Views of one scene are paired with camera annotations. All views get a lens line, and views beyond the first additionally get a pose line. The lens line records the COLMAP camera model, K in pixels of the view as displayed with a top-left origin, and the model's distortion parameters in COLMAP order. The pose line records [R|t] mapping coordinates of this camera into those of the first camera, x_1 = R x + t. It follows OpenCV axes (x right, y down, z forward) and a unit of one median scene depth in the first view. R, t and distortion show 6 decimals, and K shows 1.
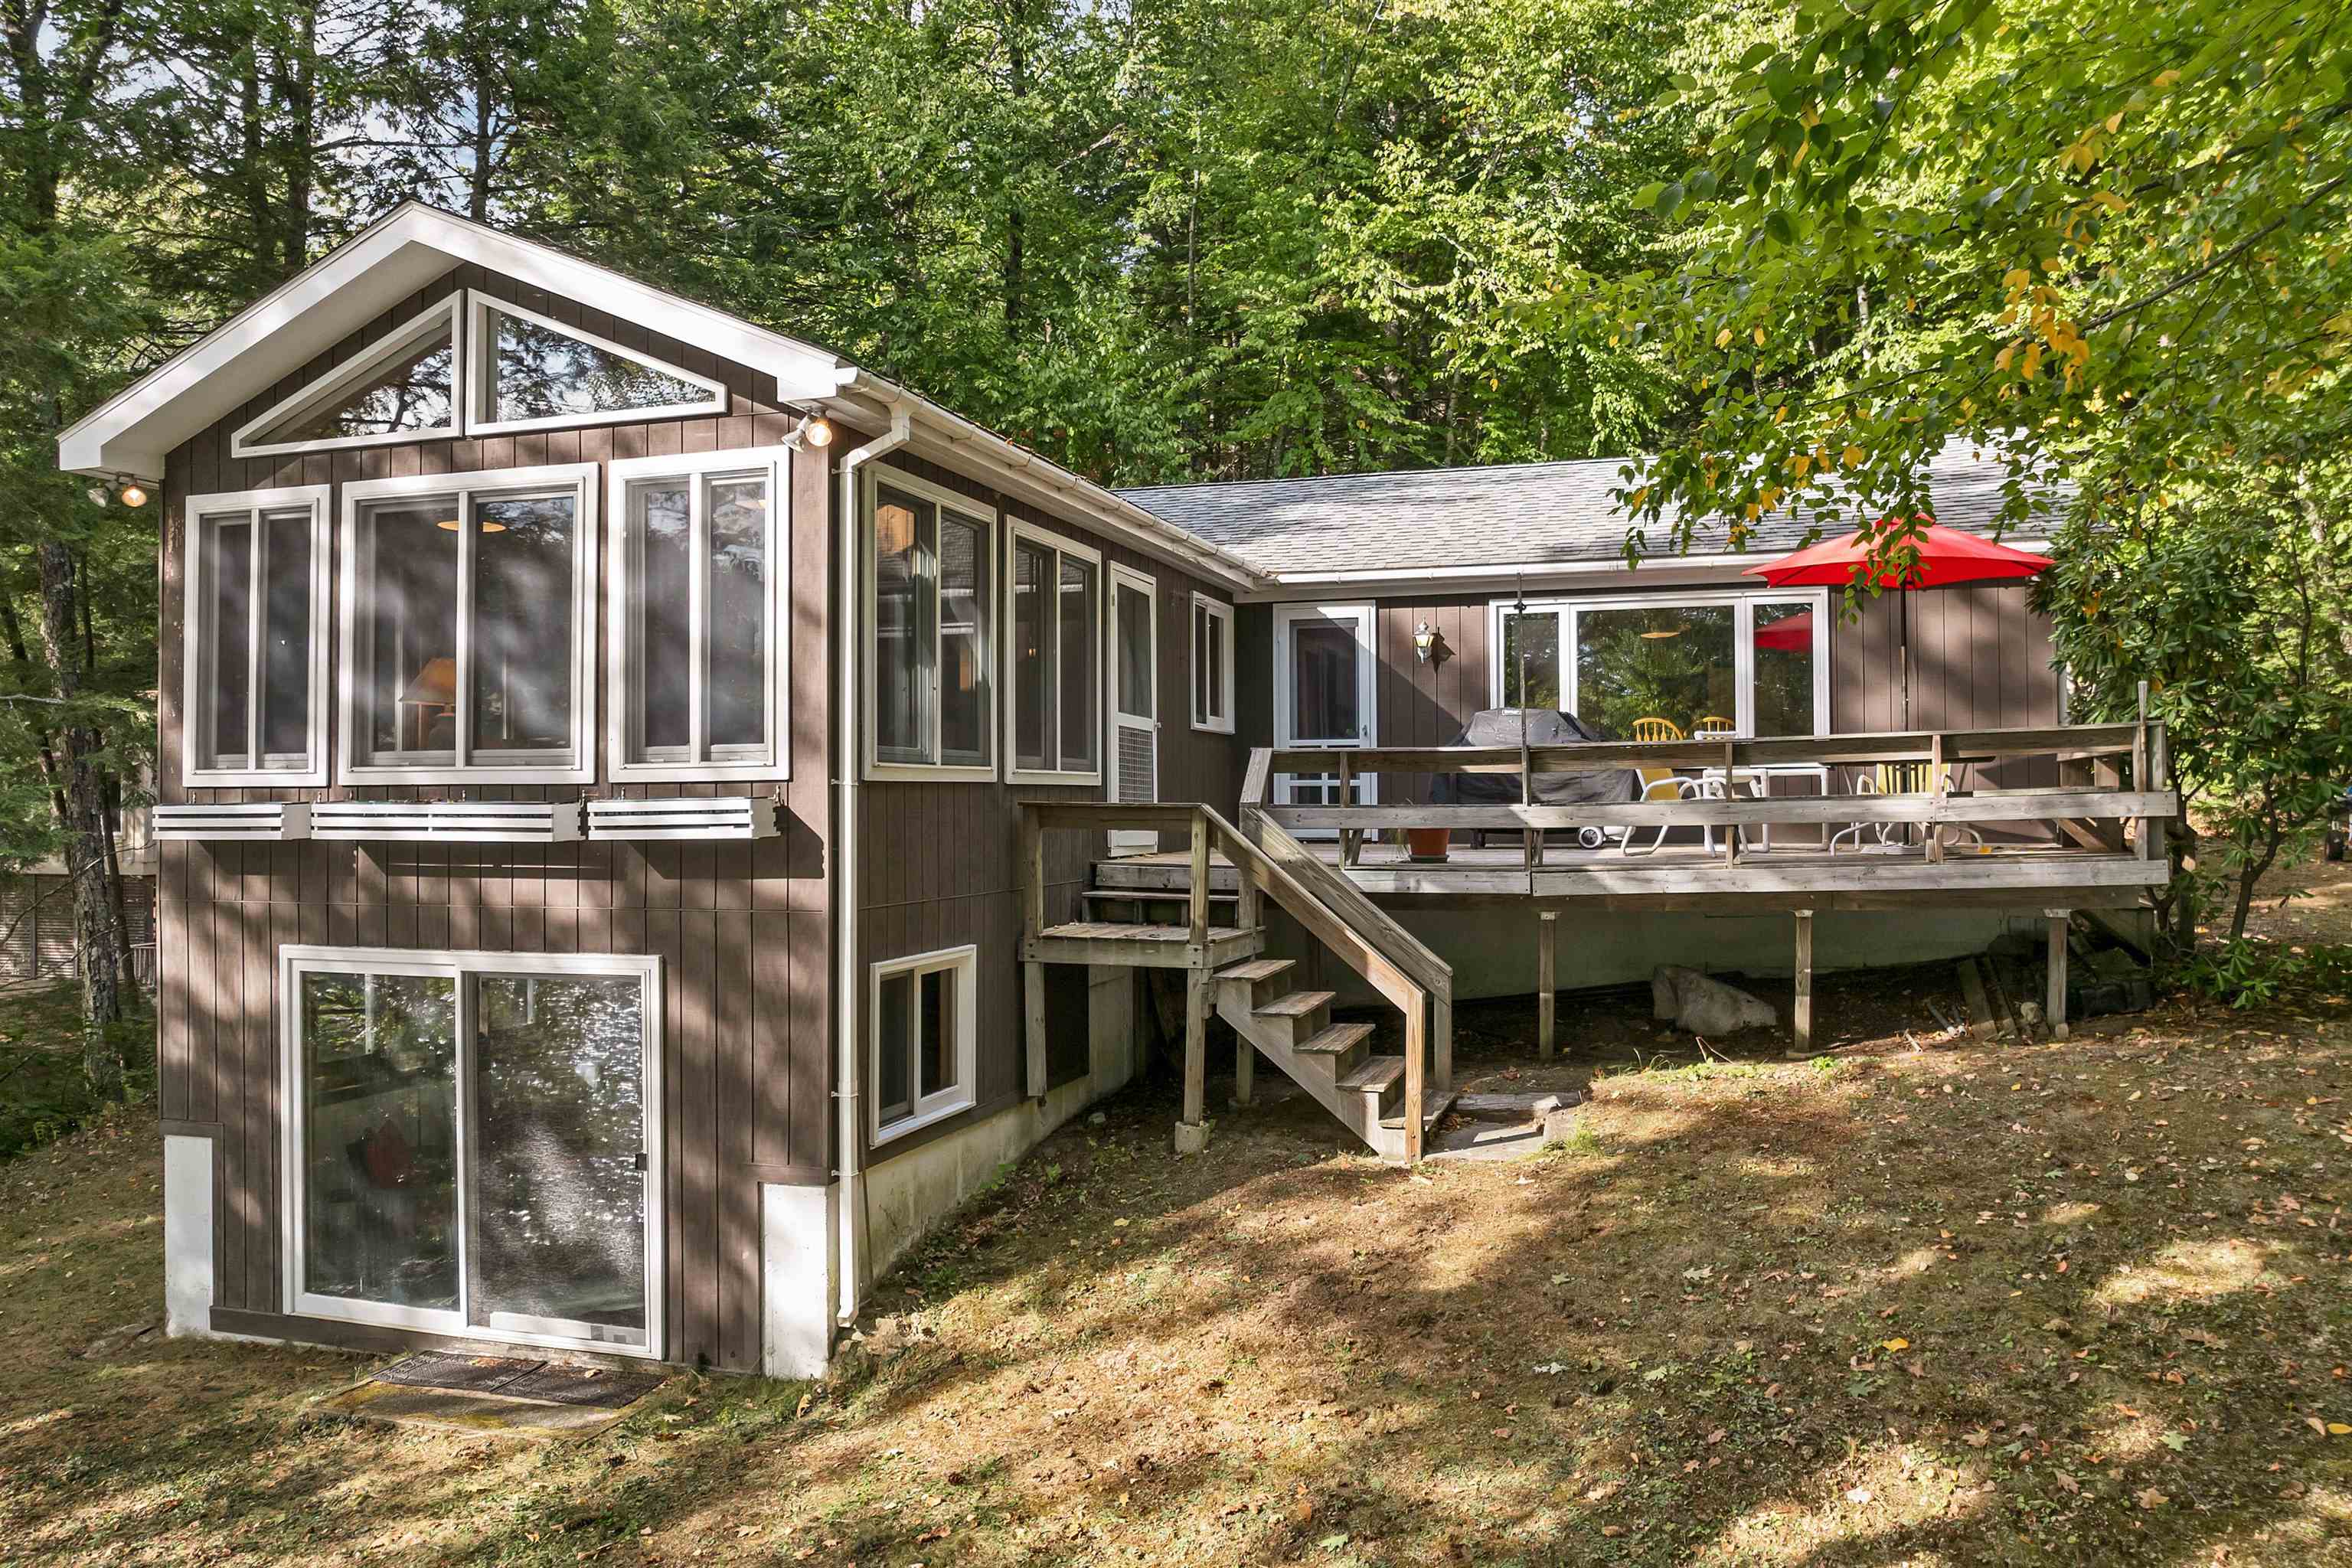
lens RADIAL K [[1712.8, 0, 1176.0], [0, 1712.8, 784.0], [0, 0, 1]] dist [-0.067461, -0.000543]
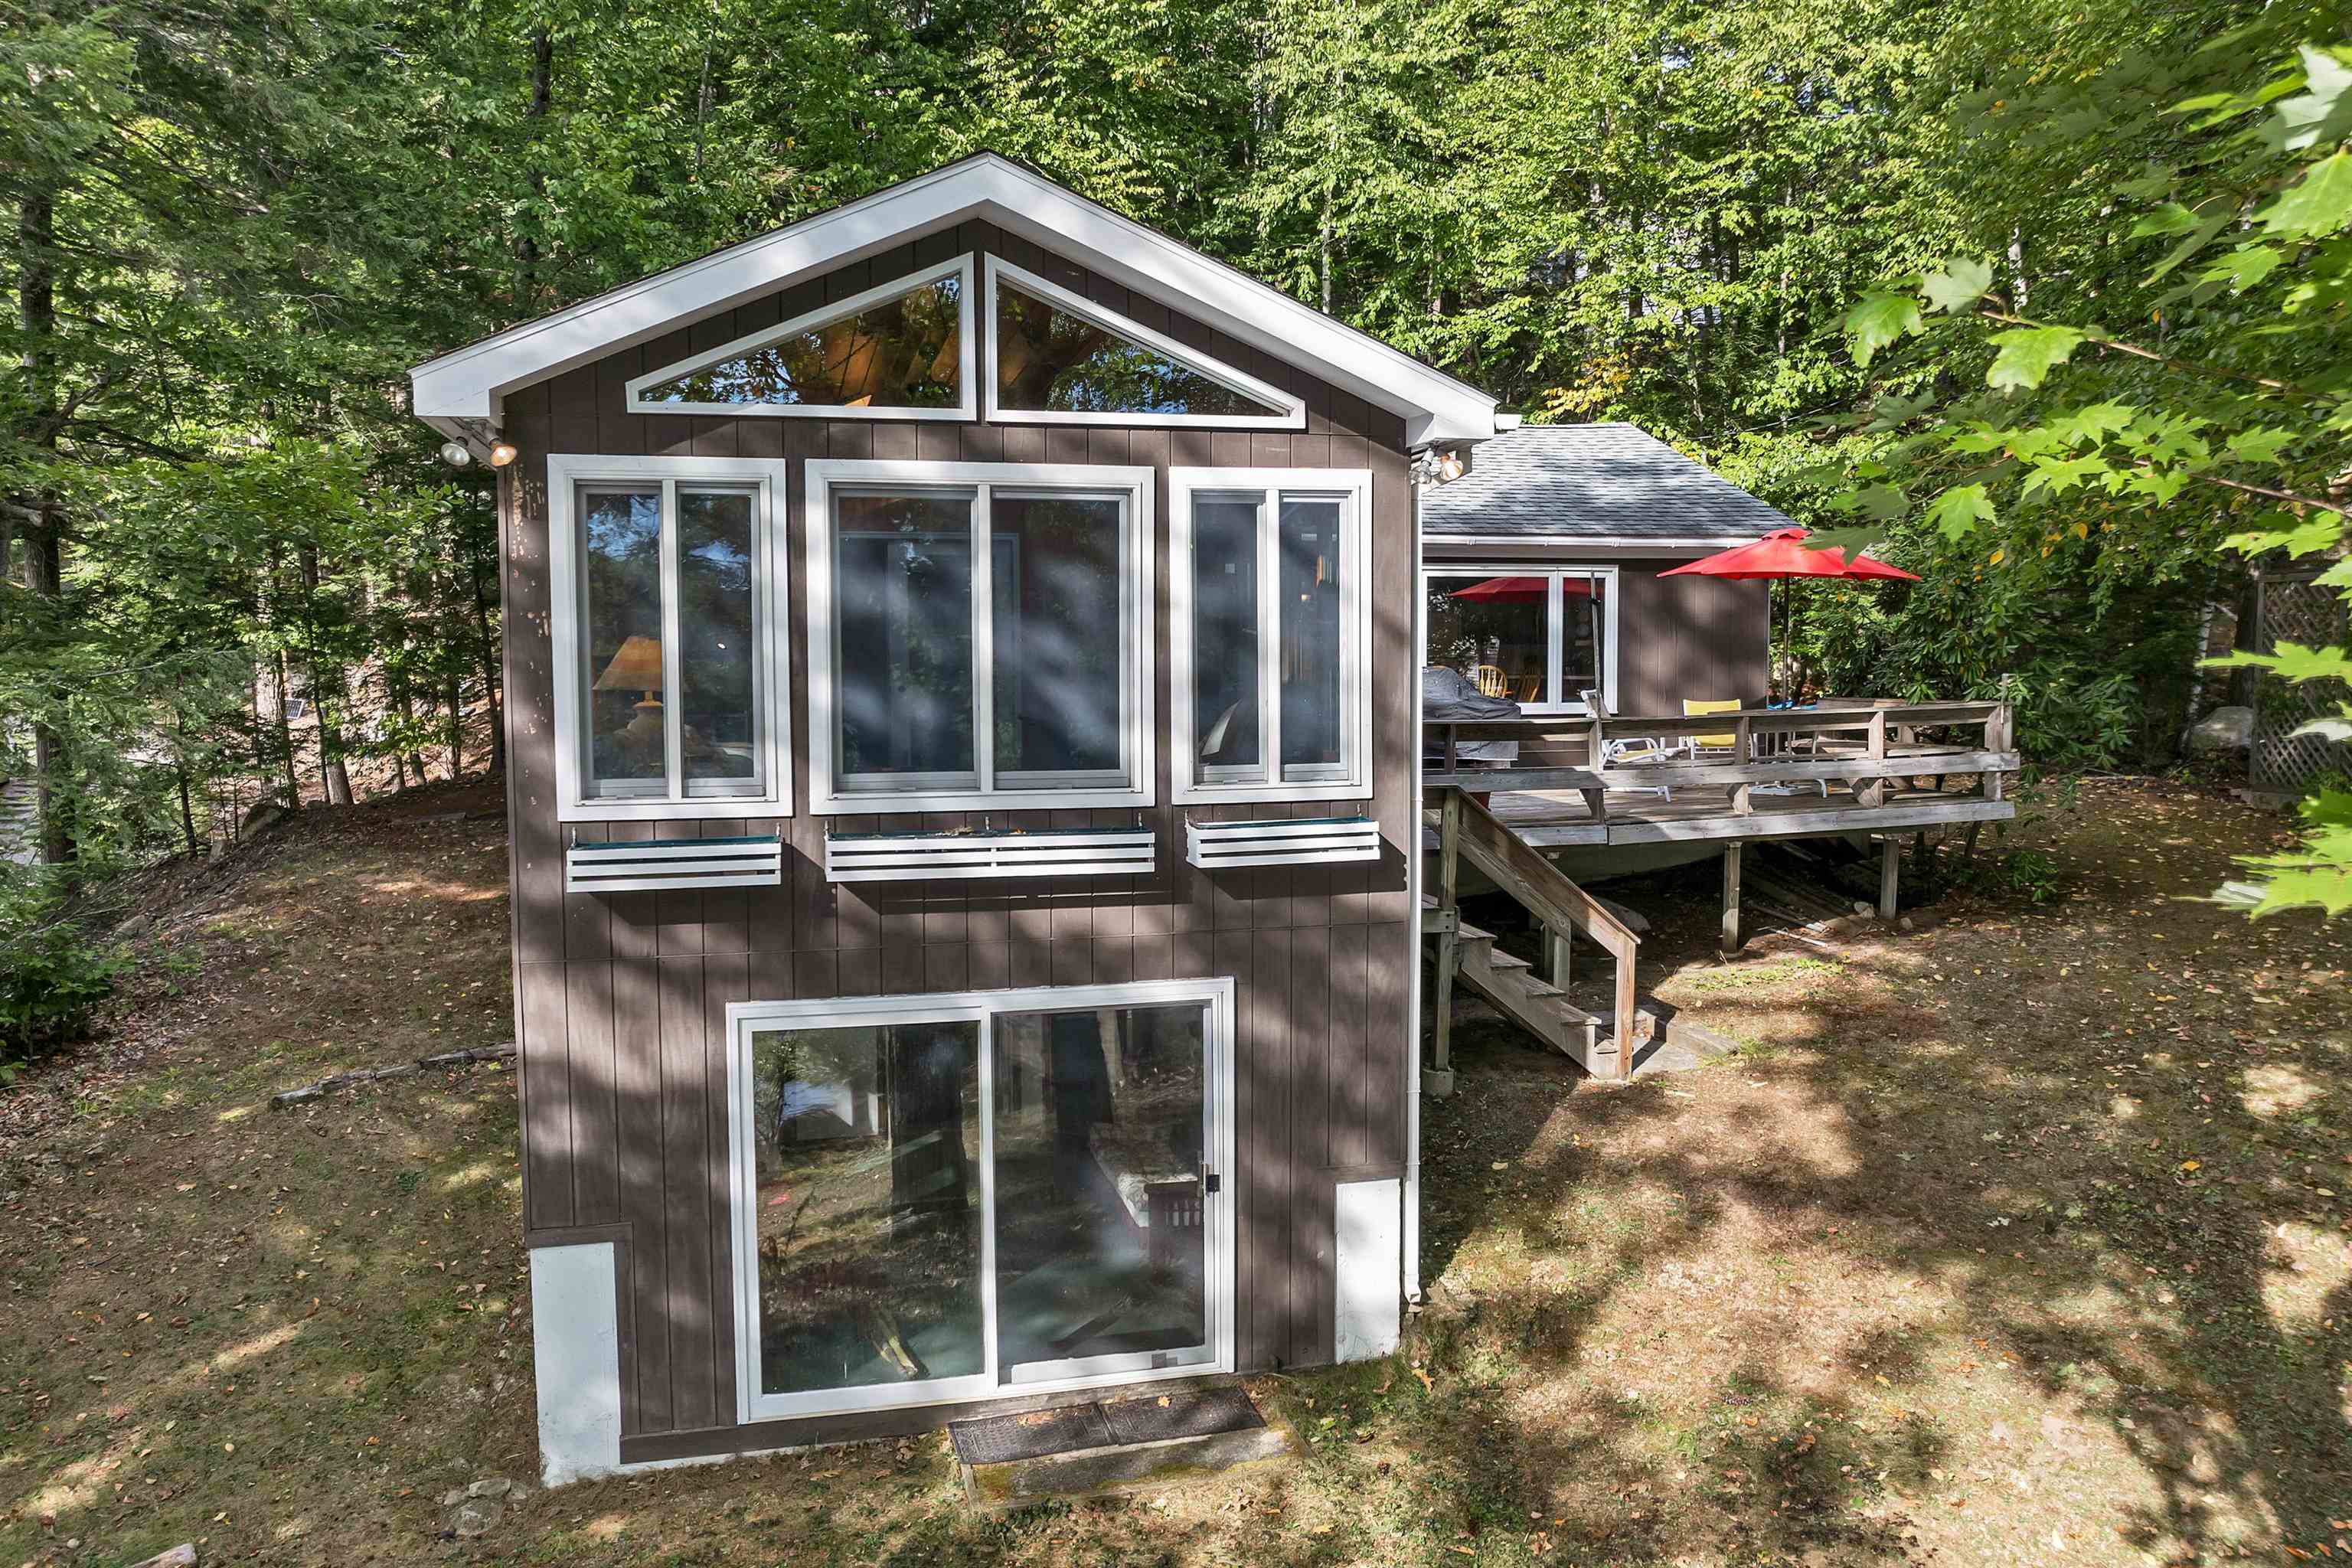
lens RADIAL K [[1712.8, 0, 1176.0], [0, 1712.8, 784.0], [0, 0, 1]] dist [-0.067461, -0.000543]
pose [[0.859475, -0.038517, 0.509724, -0.809384], [-0.001815, 0.996921, 0.078393, -0.086431], [-0.511174, -0.068302, 0.856759, 0.162712]]
